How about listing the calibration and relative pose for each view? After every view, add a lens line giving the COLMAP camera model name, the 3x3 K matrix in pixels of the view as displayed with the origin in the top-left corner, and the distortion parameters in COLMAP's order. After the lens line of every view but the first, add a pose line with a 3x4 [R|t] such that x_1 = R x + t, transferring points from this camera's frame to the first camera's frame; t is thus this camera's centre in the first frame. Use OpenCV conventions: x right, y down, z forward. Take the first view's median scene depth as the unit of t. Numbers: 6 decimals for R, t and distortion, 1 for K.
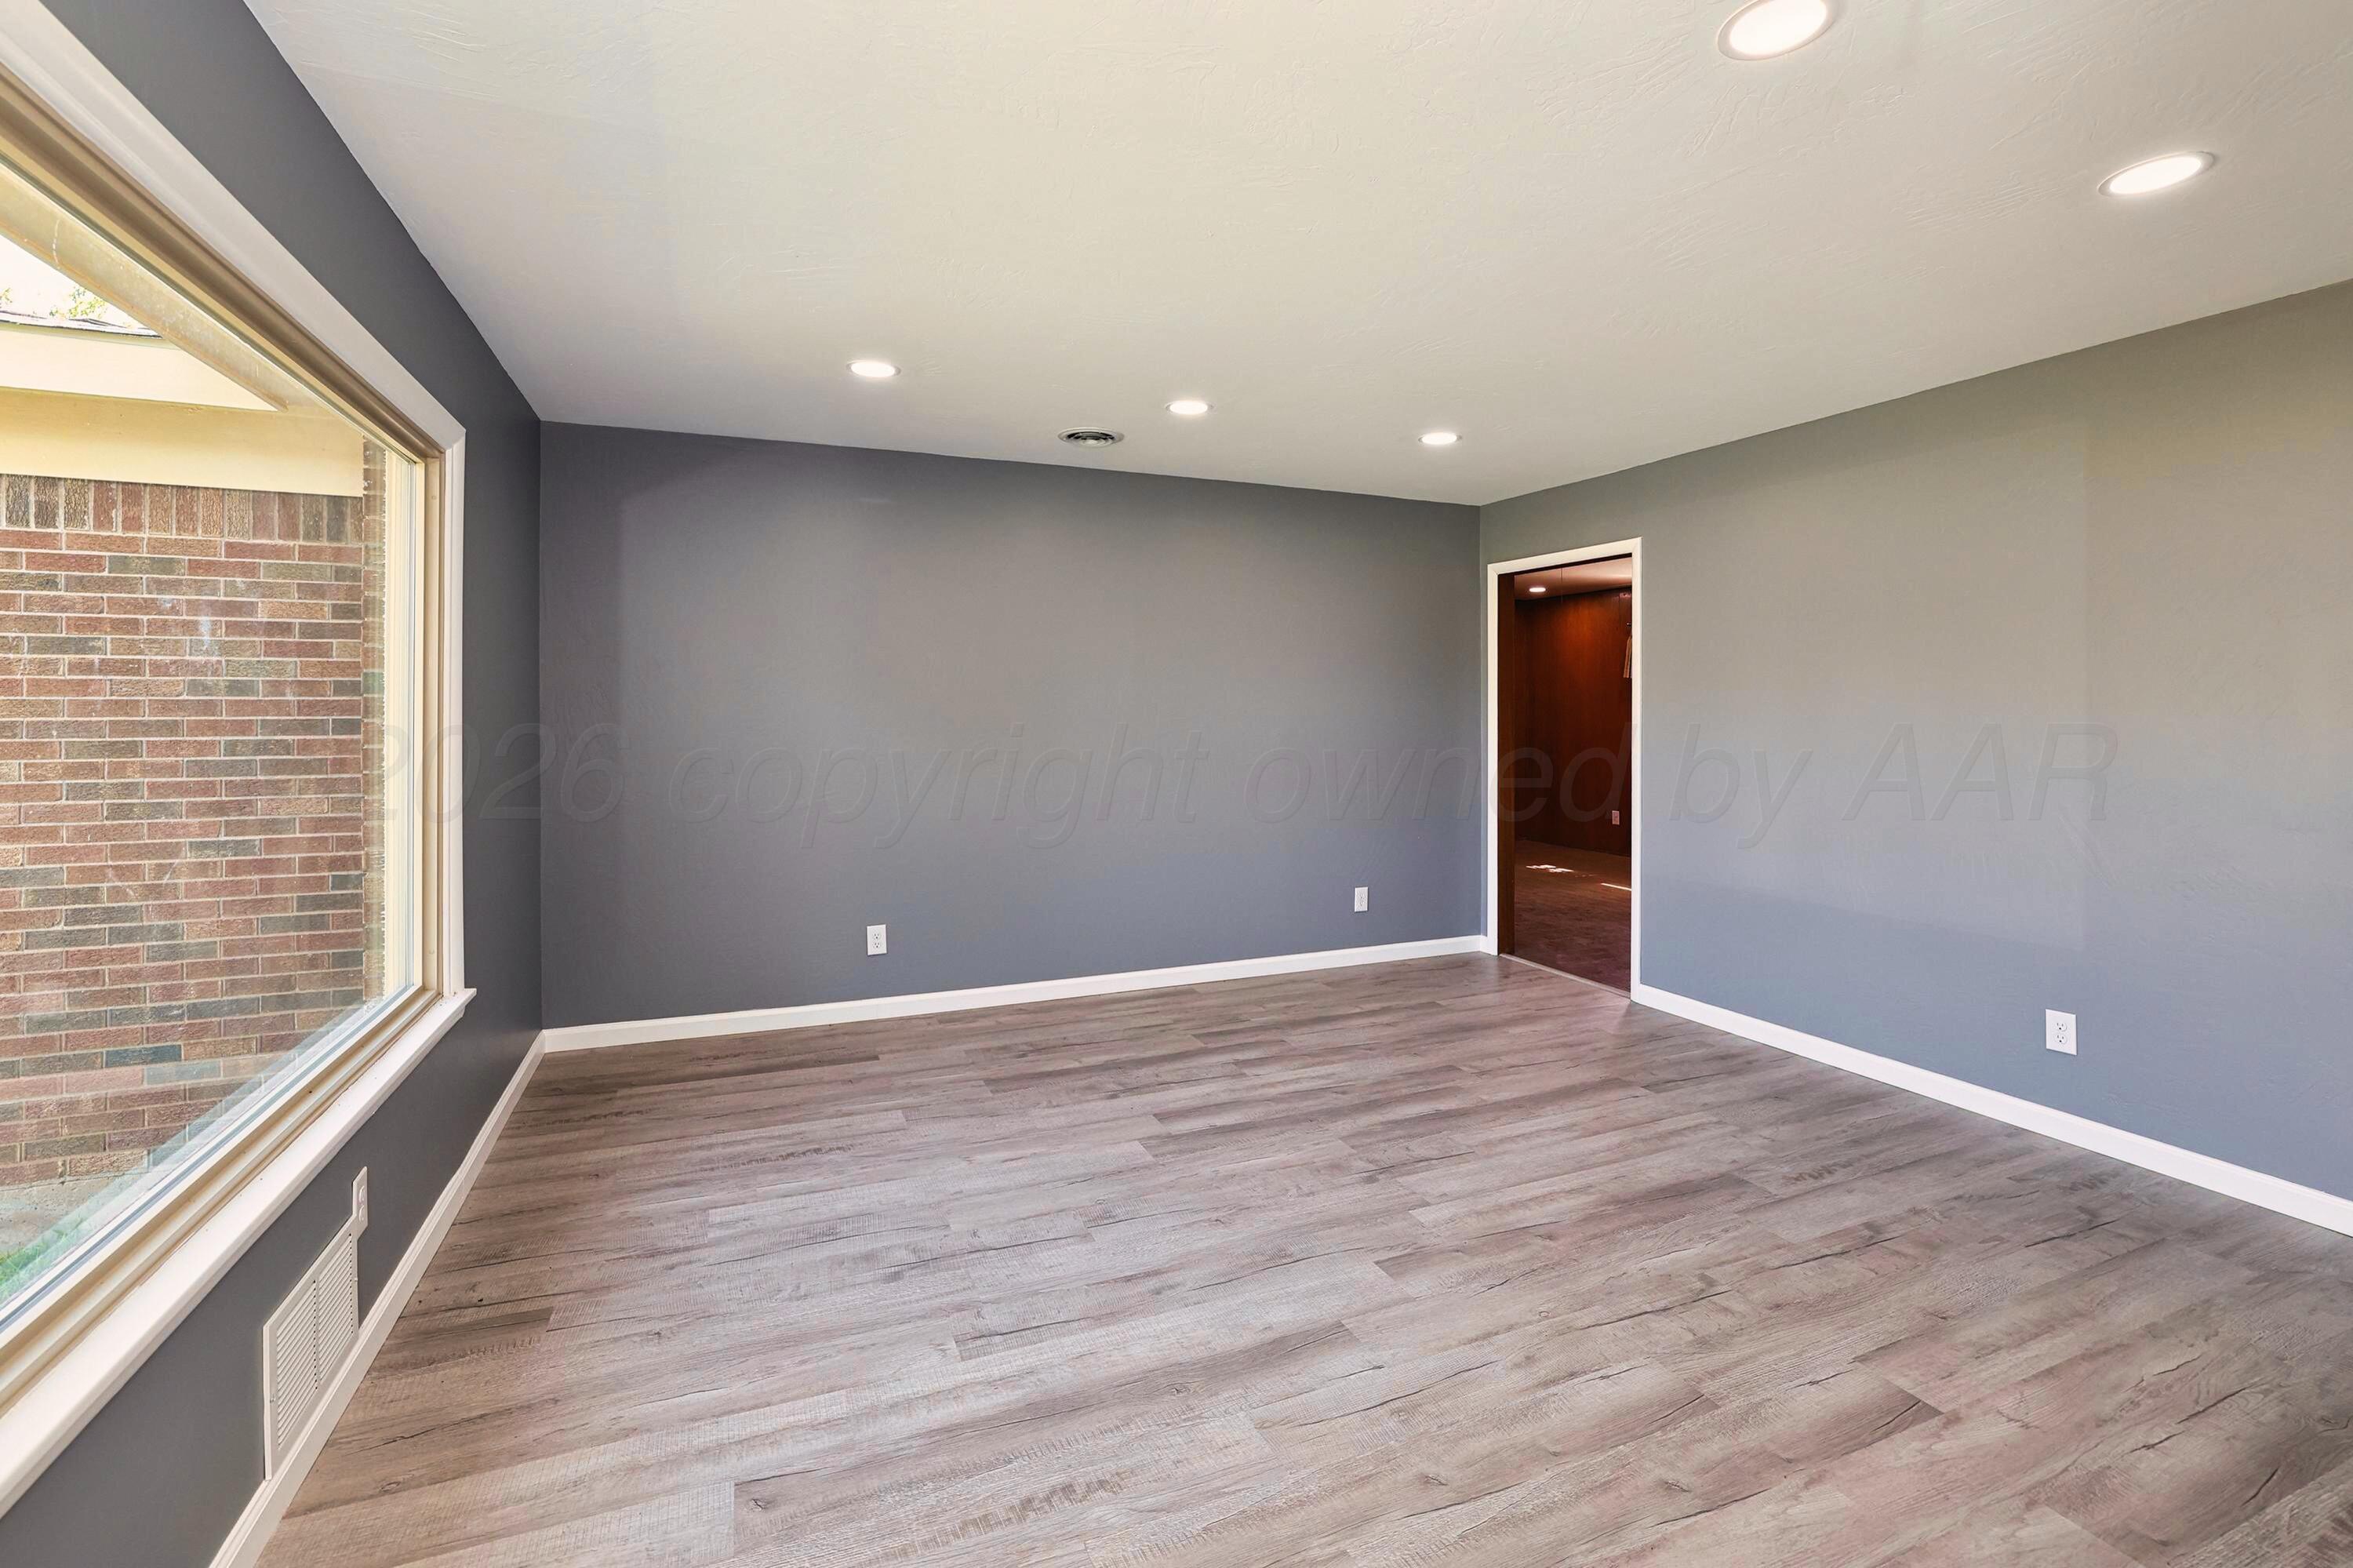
lens RADIAL K [[1036.4, 0, 1169.9], [0, 1036.4, 730.1], [0, 0, 1]] dist [-0.048804, 0.019465]
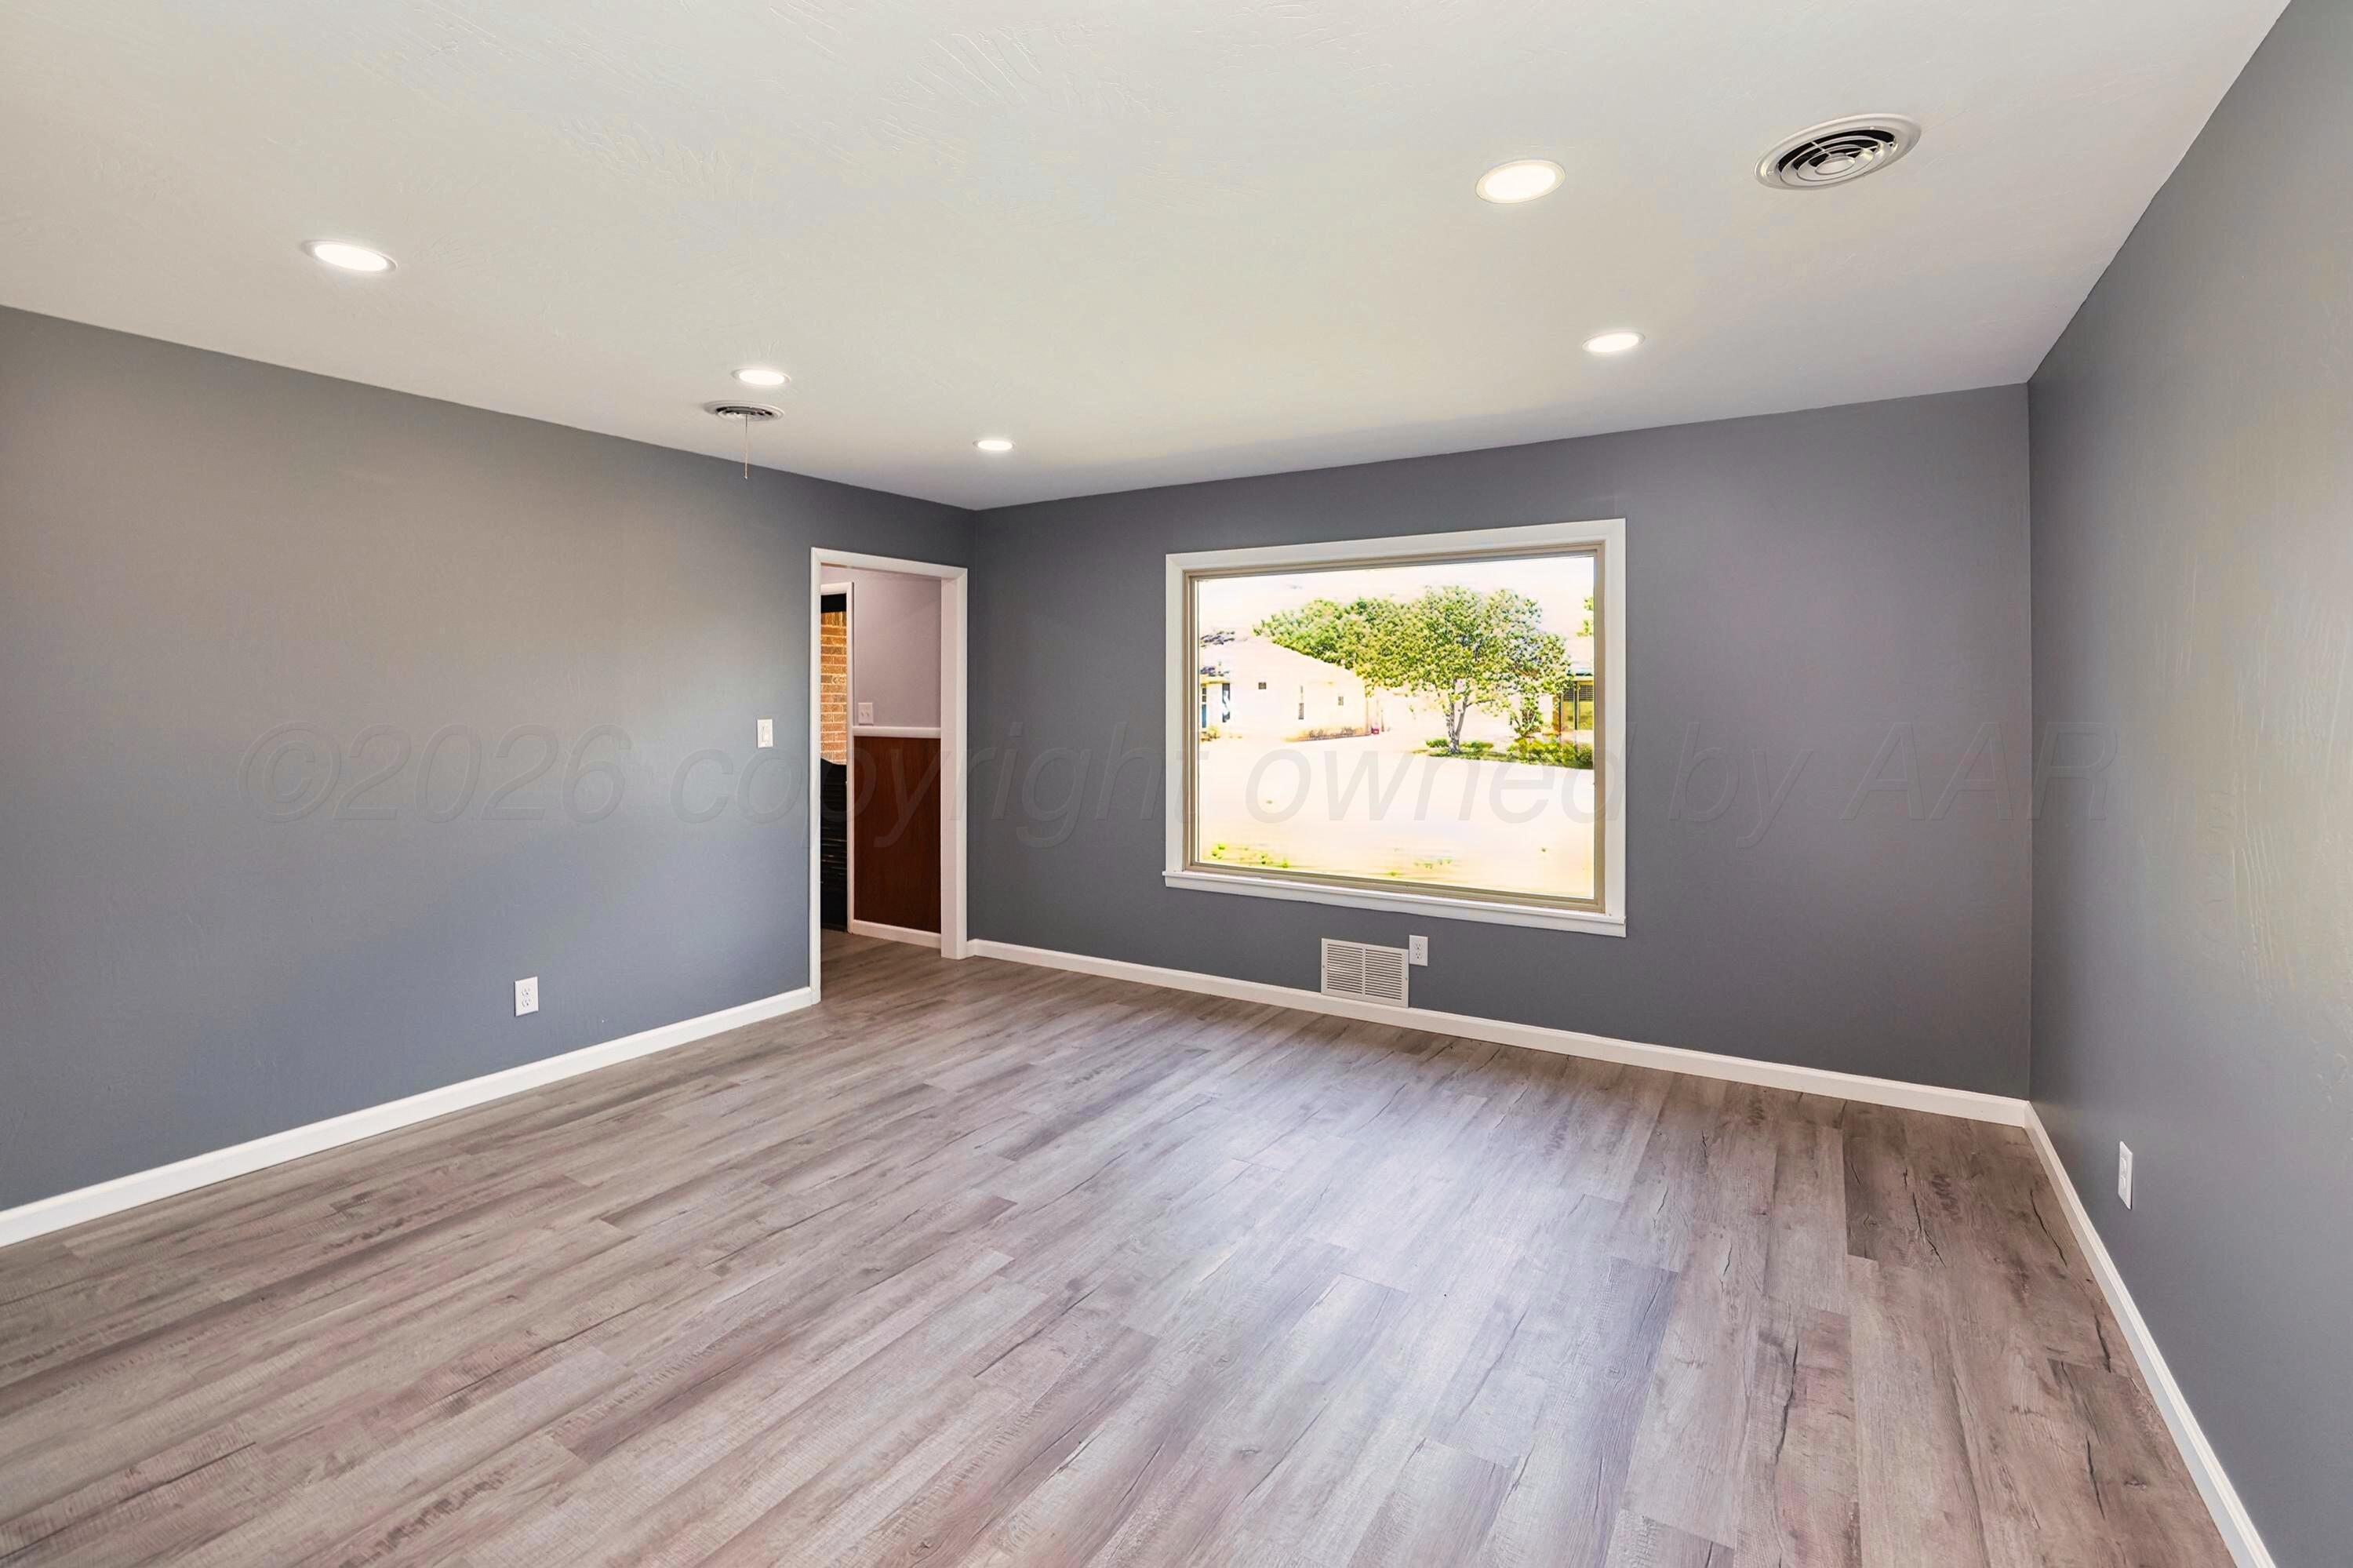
lens RADIAL K [[1062.2, 0, 1156.5], [0, 1062.2, 717.1], [0, 0, 1]] dist [-0.049358, 0.020718]
pose [[-0.820738, 0.009391, -0.571228, 0.642781], [-0.012394, 0.999337, 0.034237, -0.061084], [0.571170, 0.035180, -0.820077, 1.767142]]
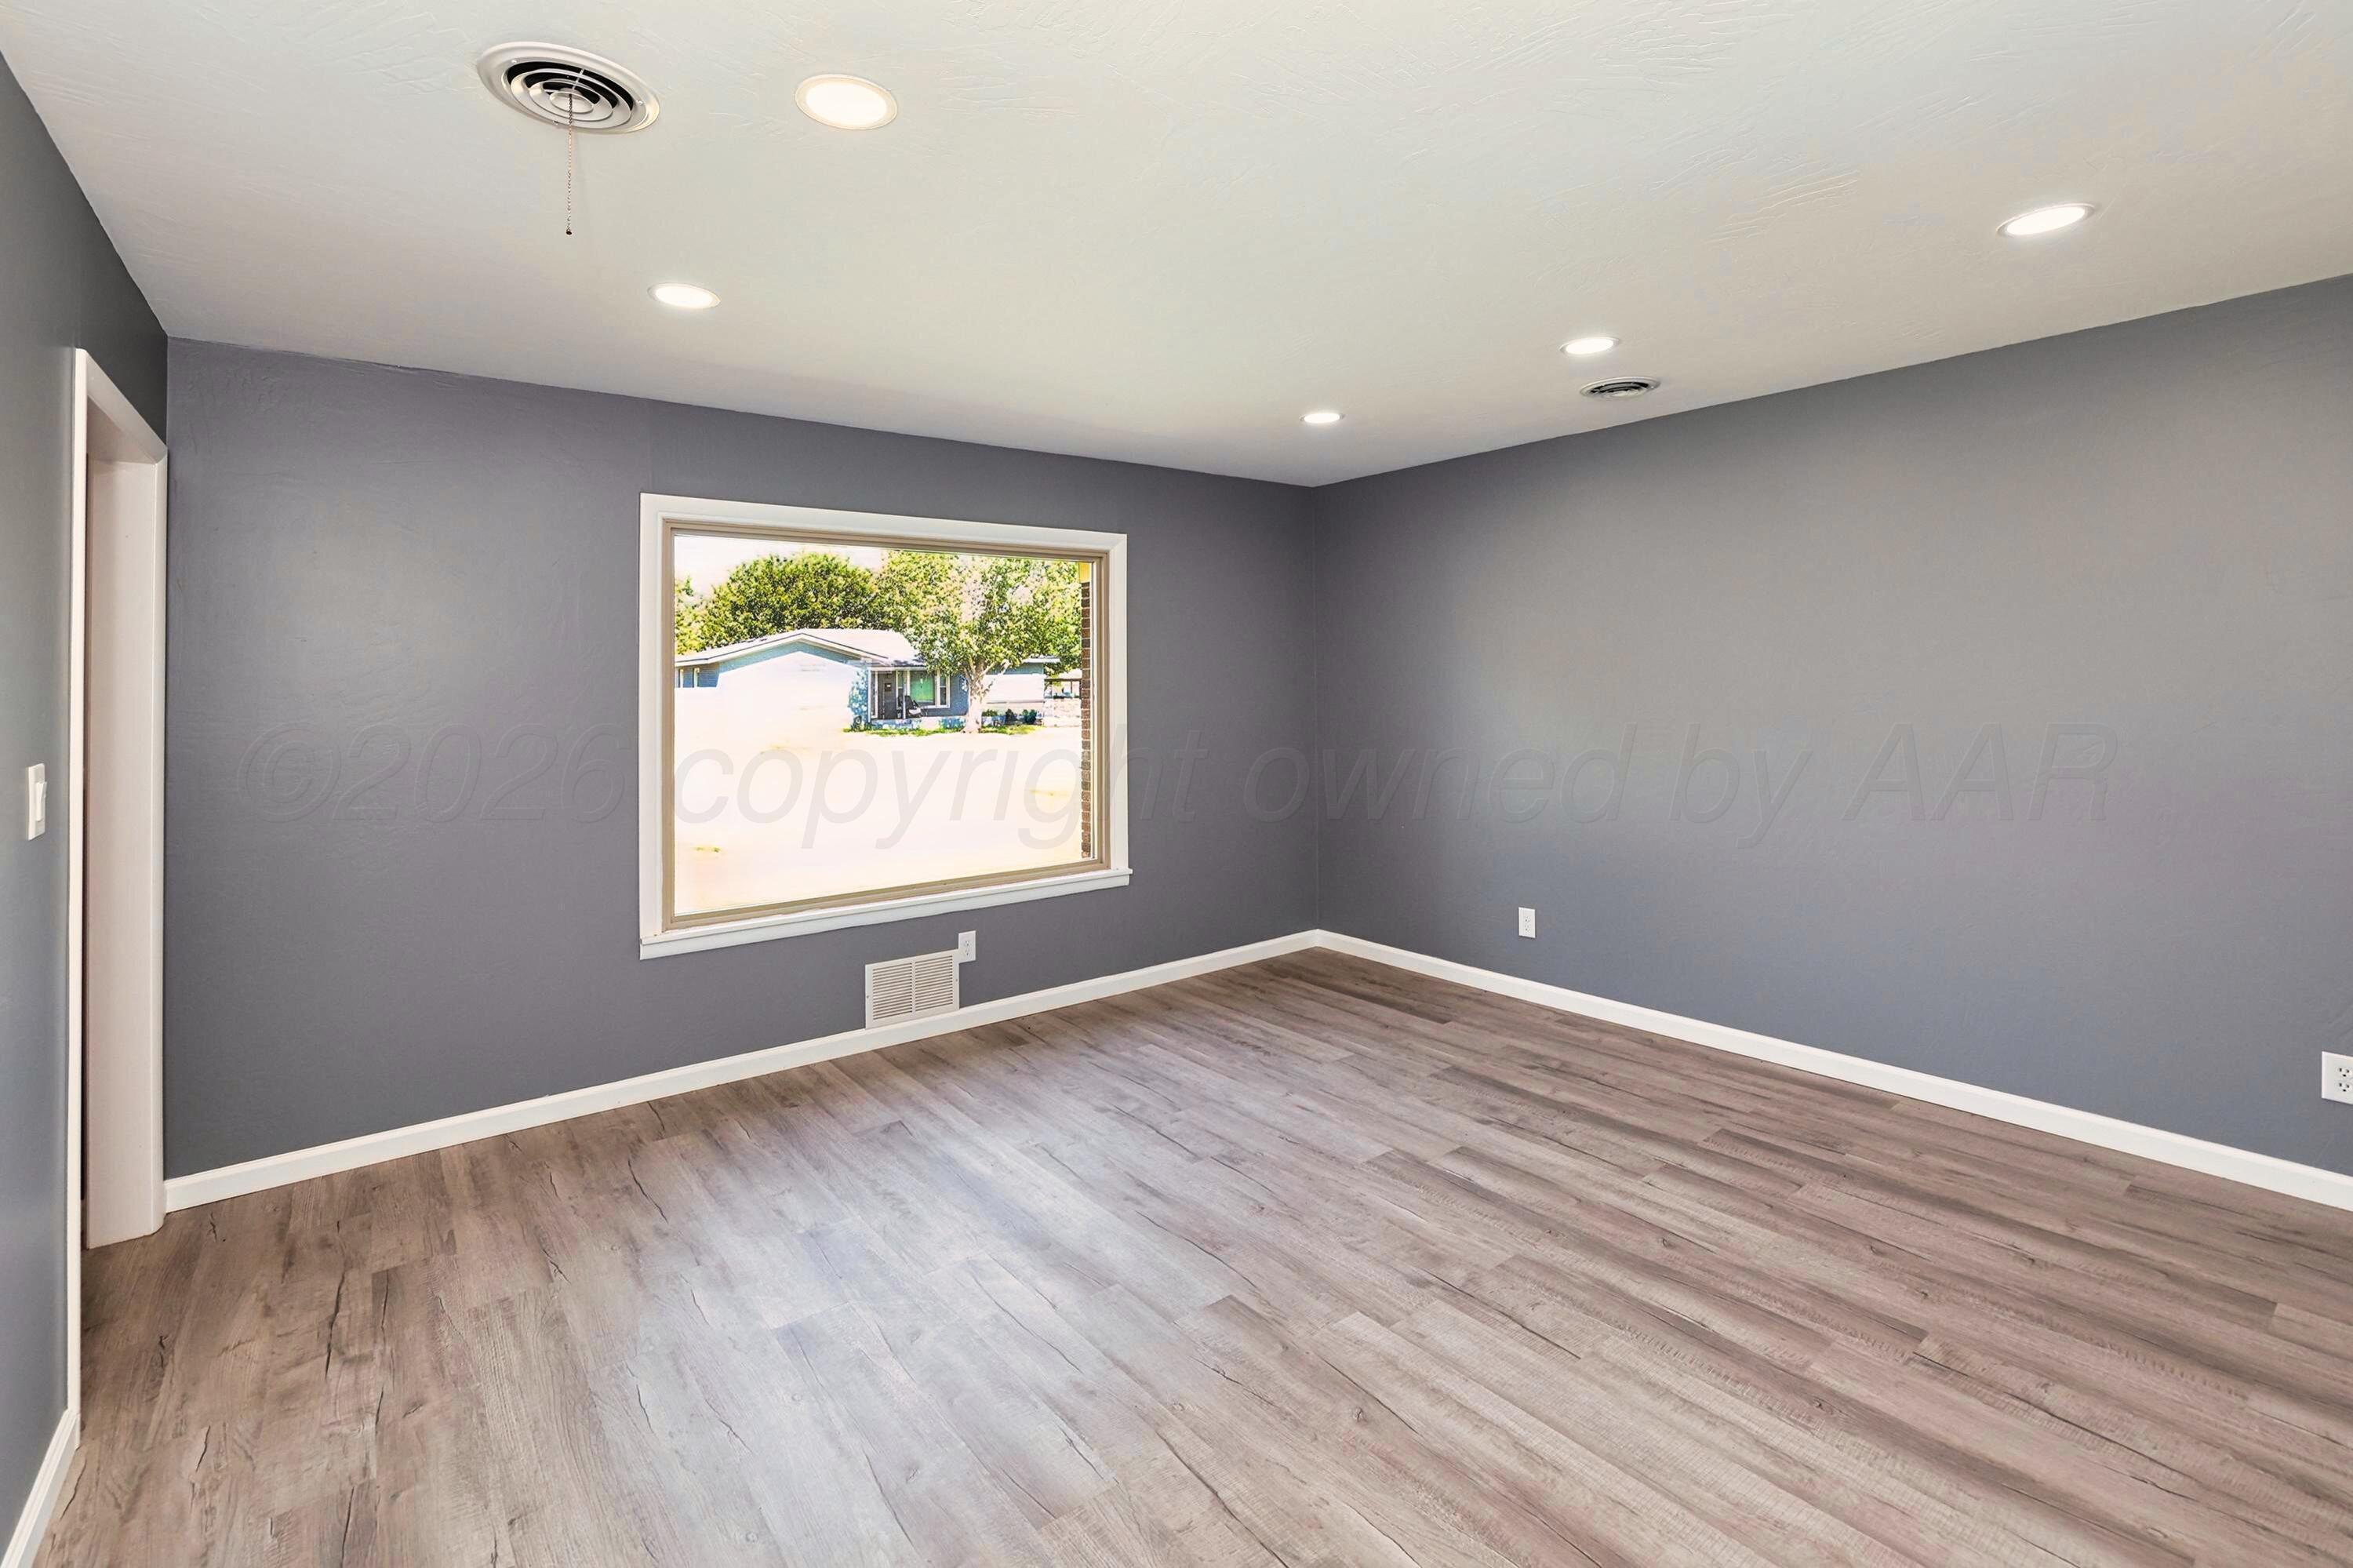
lens RADIAL K [[1062.2, 0, 1156.5], [0, 1062.2, 717.1], [0, 0, 1]] dist [-0.049358, 0.020718]
pose [[0.254554, 0.031653, -0.966540, 0.967677], [-0.005081, 0.999494, 0.031394, -0.047407], [0.967045, -0.003081, 0.254586, 0.590209]]
